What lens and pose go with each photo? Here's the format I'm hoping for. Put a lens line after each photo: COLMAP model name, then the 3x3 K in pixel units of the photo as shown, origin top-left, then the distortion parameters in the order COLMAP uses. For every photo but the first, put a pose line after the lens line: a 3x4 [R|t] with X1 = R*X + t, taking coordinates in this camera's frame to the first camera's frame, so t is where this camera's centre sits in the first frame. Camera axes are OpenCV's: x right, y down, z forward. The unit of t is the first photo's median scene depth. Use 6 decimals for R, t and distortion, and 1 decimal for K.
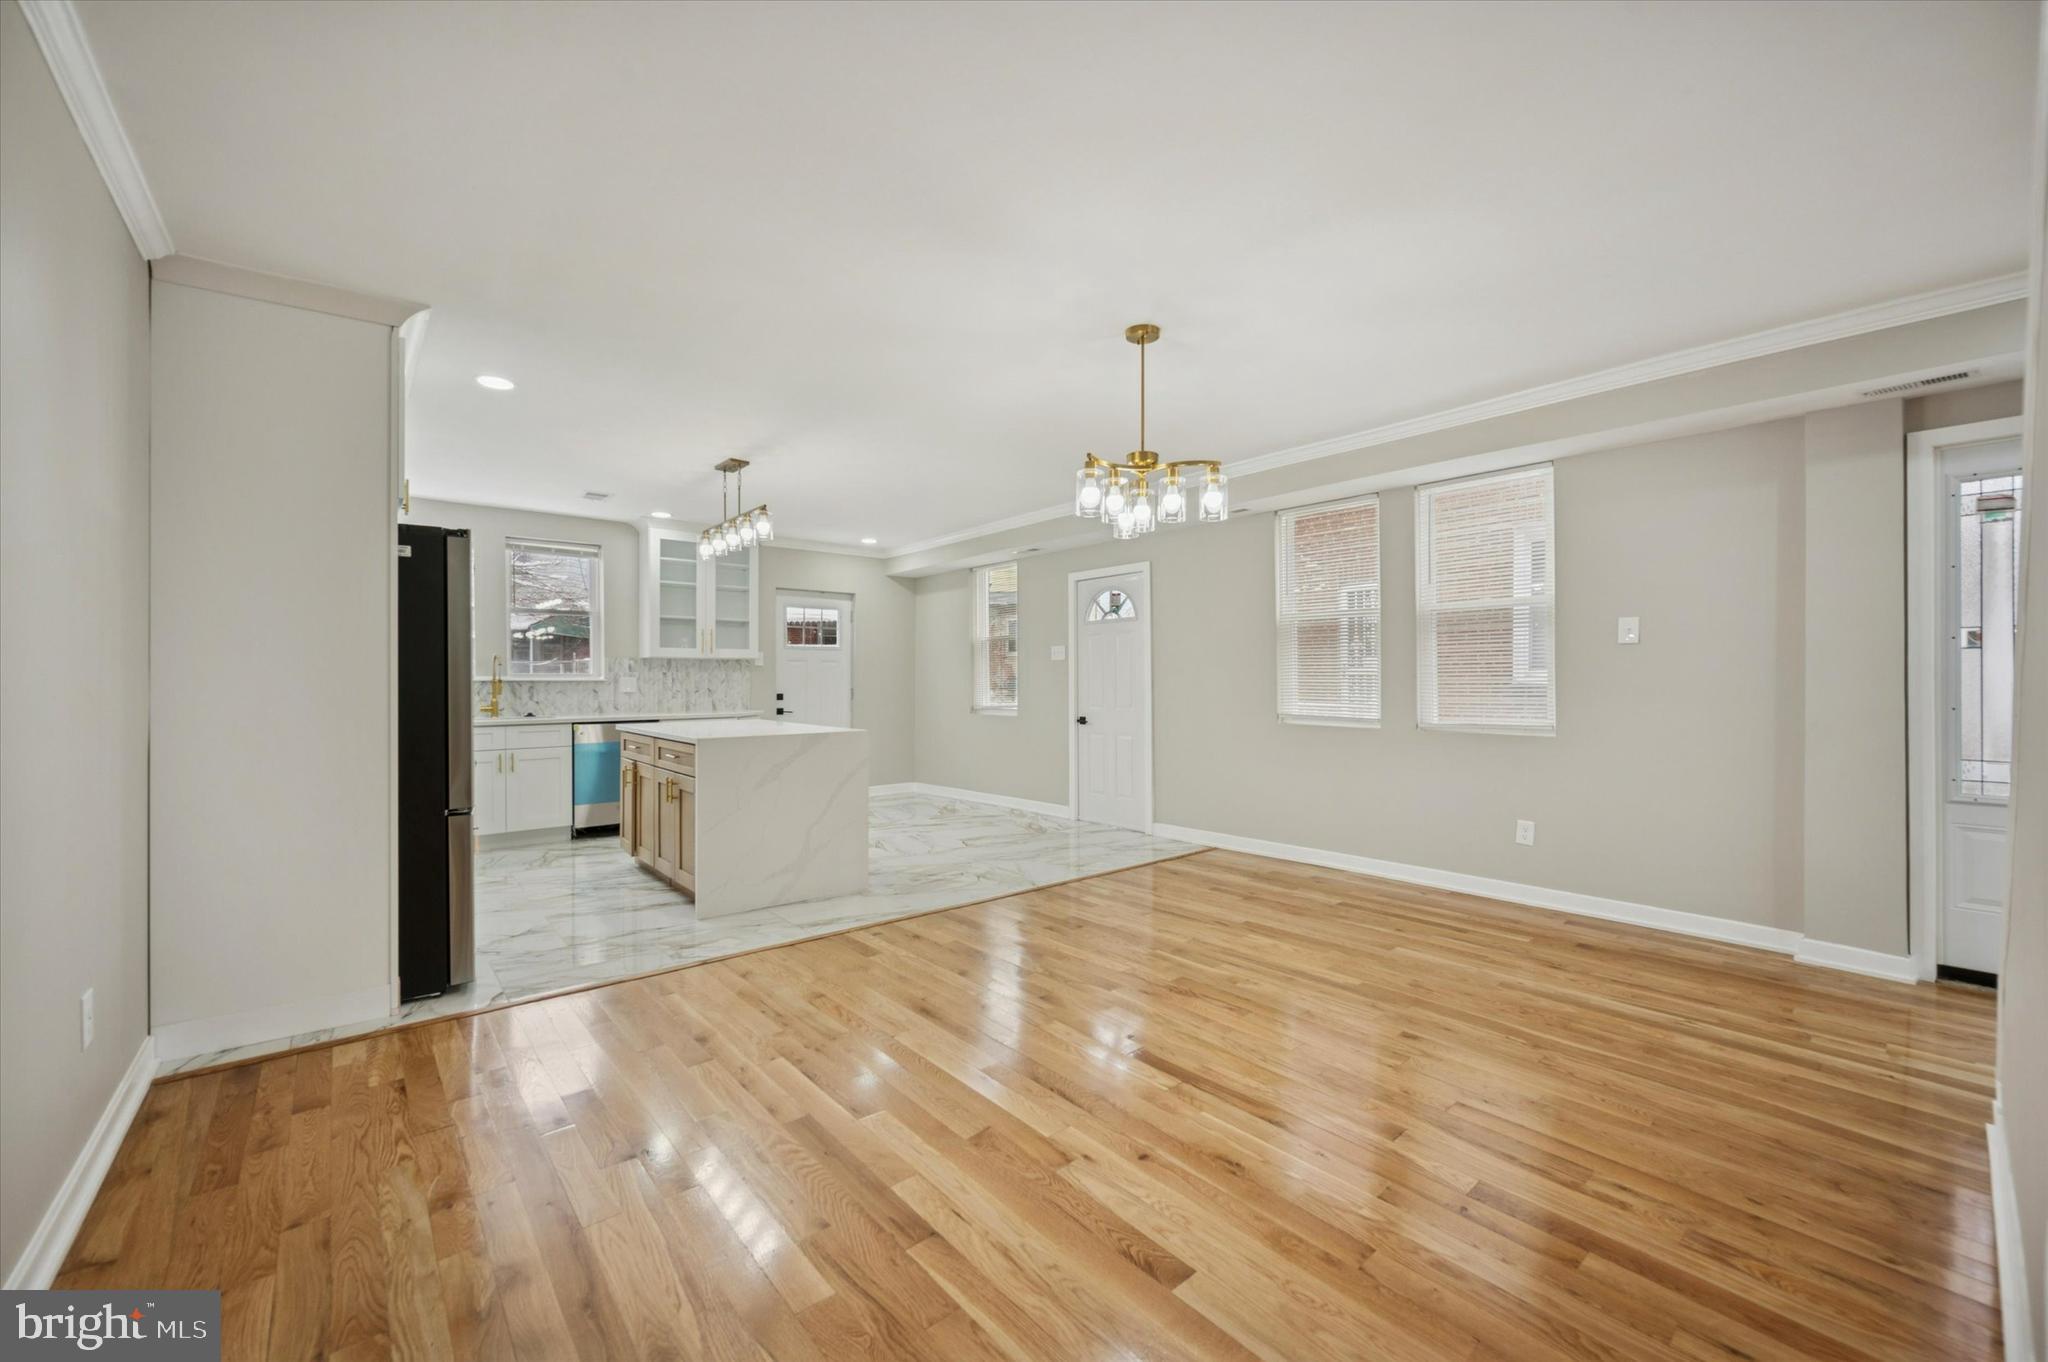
lens RADIAL K [[798.7, 0, 1024.1], [0, 798.7, 671.0], [0, 0, 1]] dist [0.000484, -0.000129]
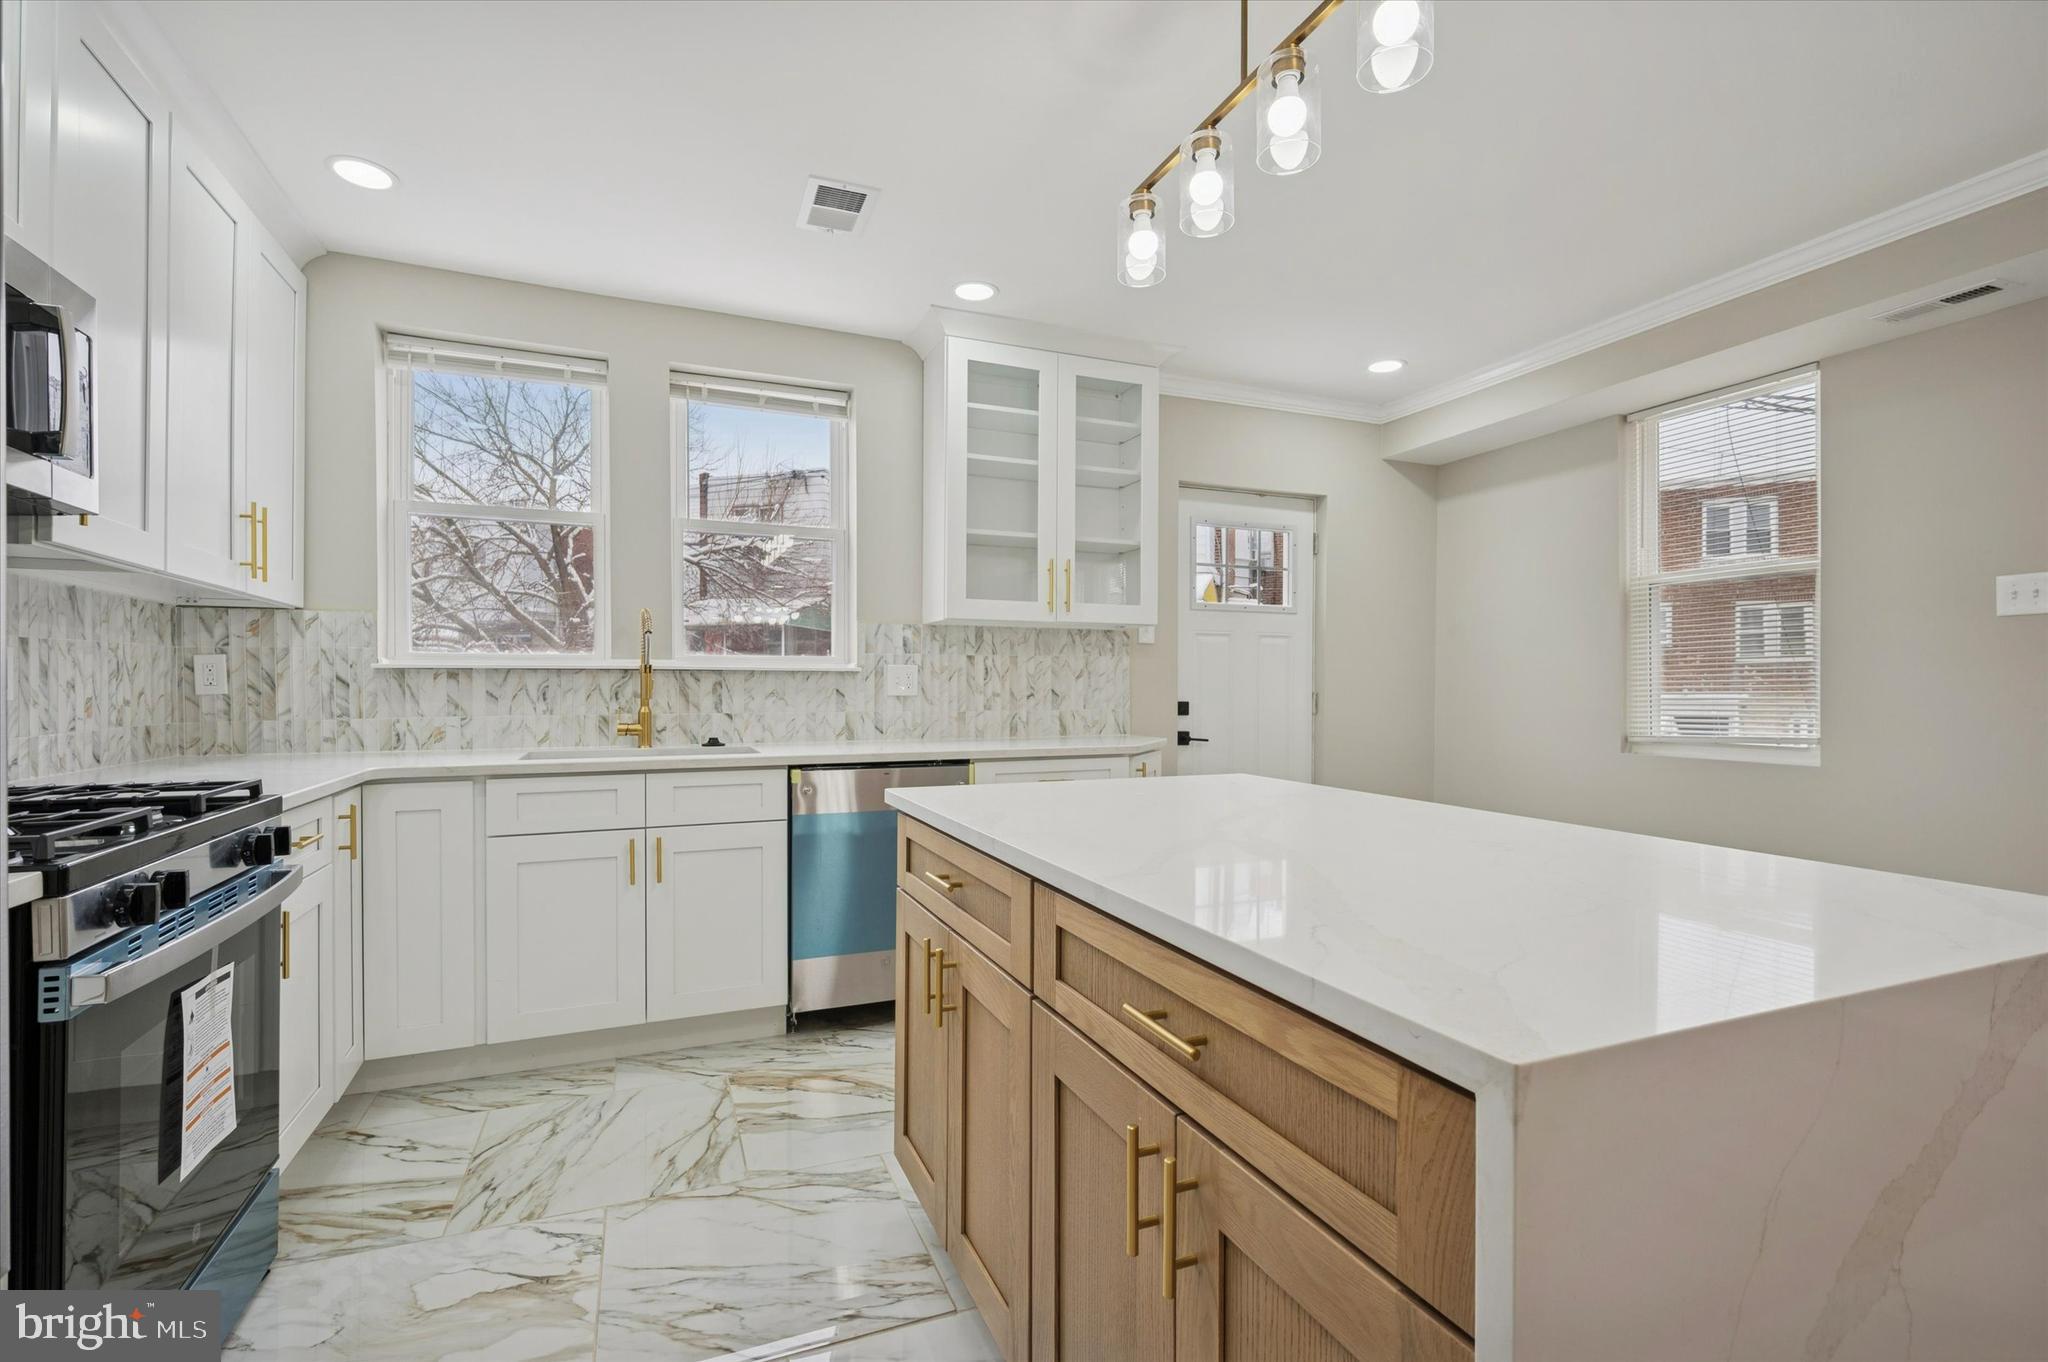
lens RADIAL K [[928.4, 0, 1024.0], [0, 928.4, 681.0], [0, 0, 1]] dist [0.001626, 0.000184]
pose [[0.952914, 0.006468, -0.303173, -0.286726], [-0.003417, 0.999938, 0.010593, 0.012938], [0.303222, -0.009059, 0.952877, 0.548575]]
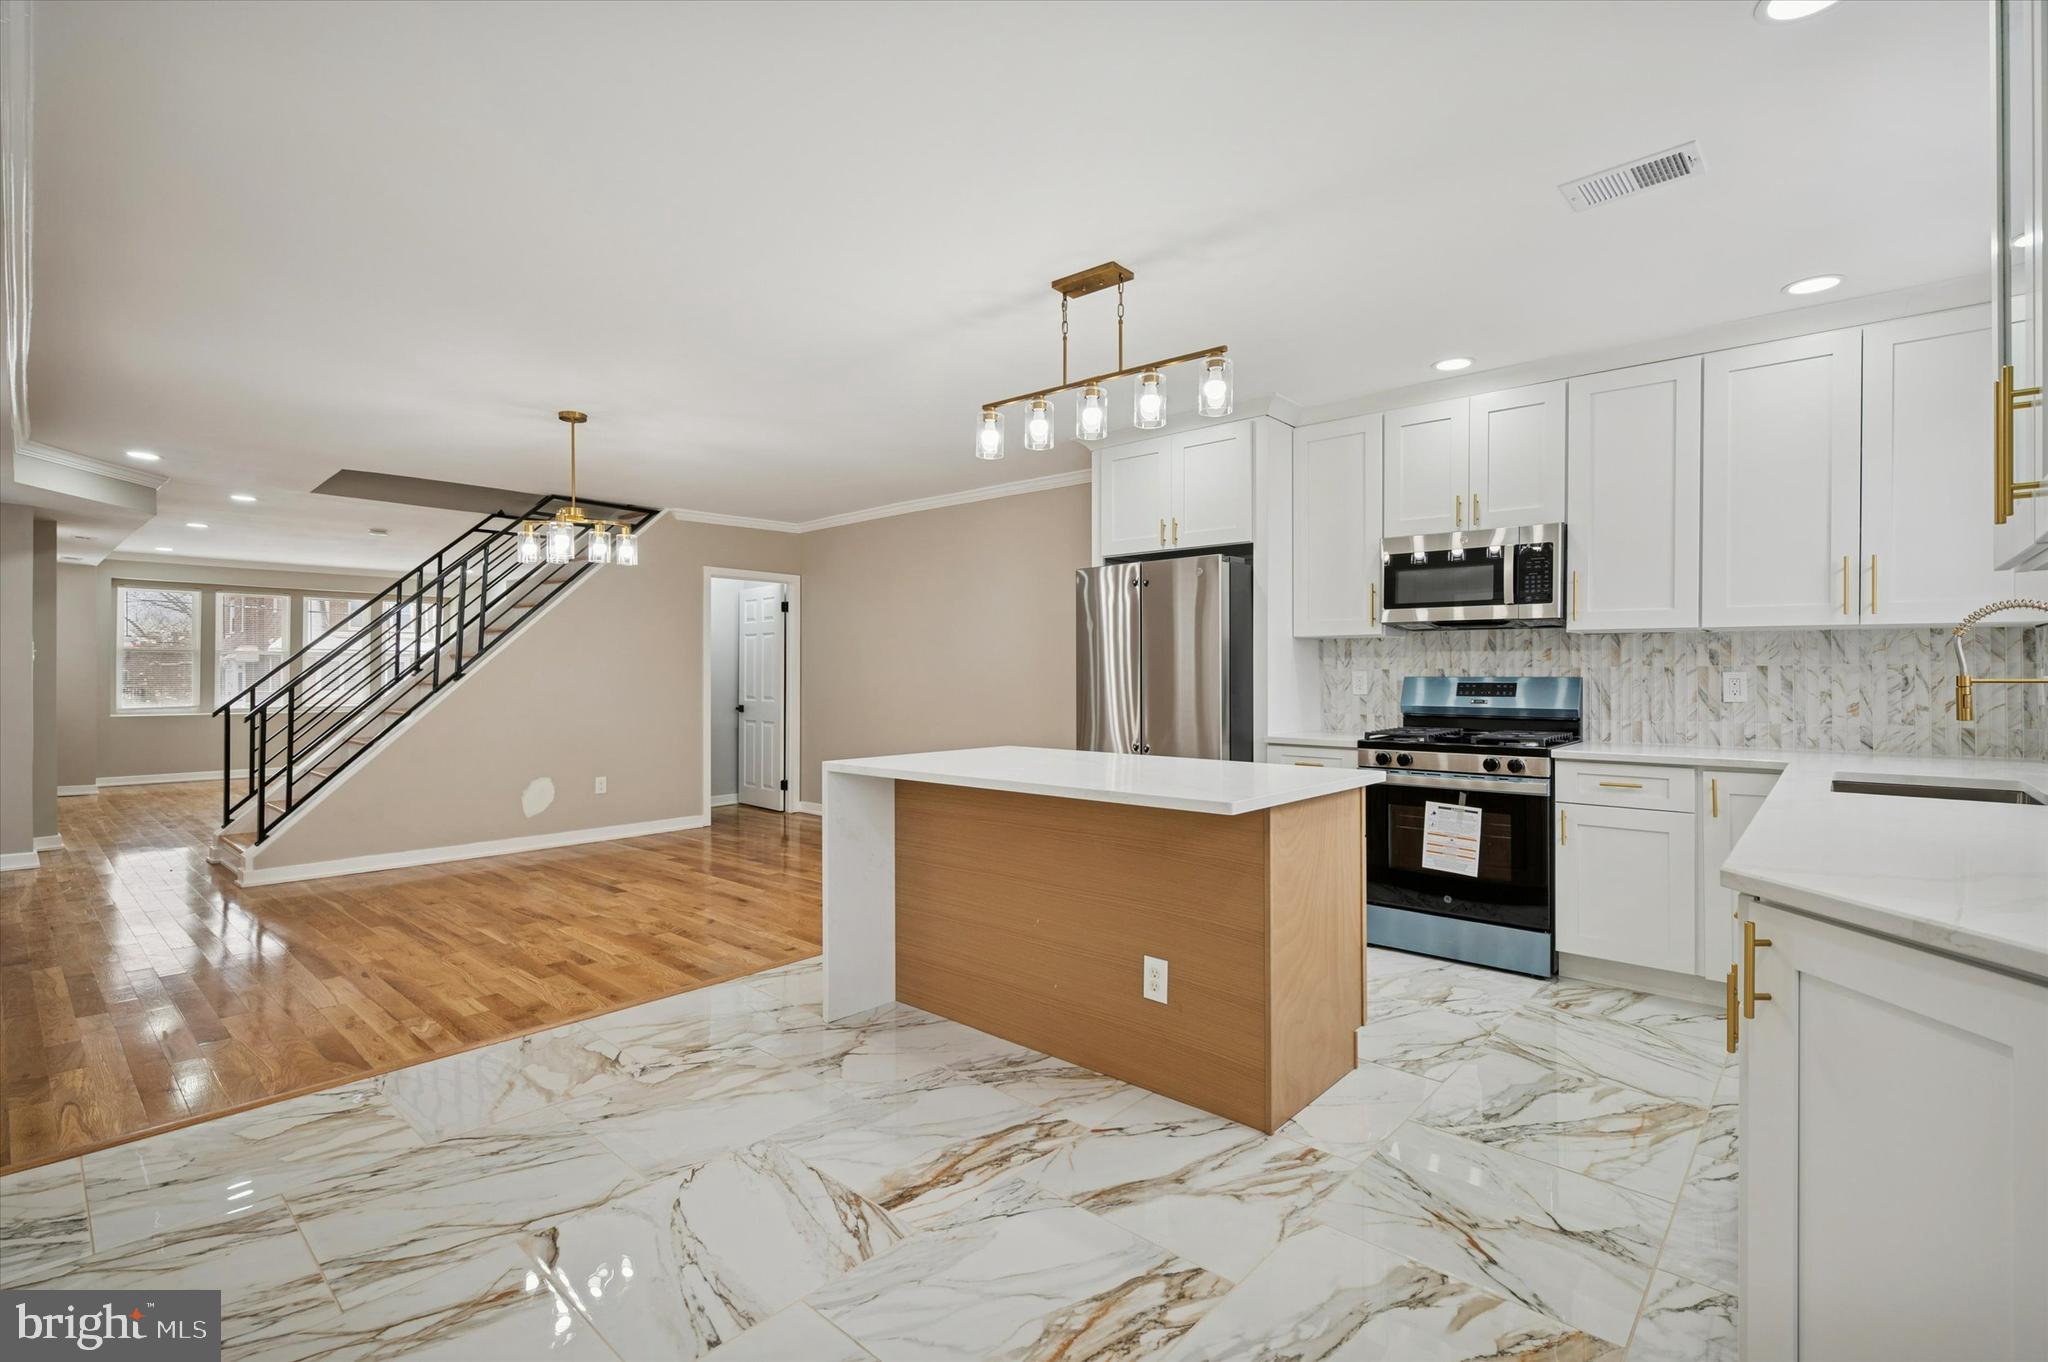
lens RADIAL K [[928.4, 0, 1024.0], [0, 928.4, 681.0], [0, 0, 1]] dist [0.001626, 0.000184]
pose [[-0.990286, 0.003118, -0.139013, -0.189683], [0.003983, 0.999974, -0.005944, 0.013692], [0.138991, -0.006440, -0.990273, 1.305096]]
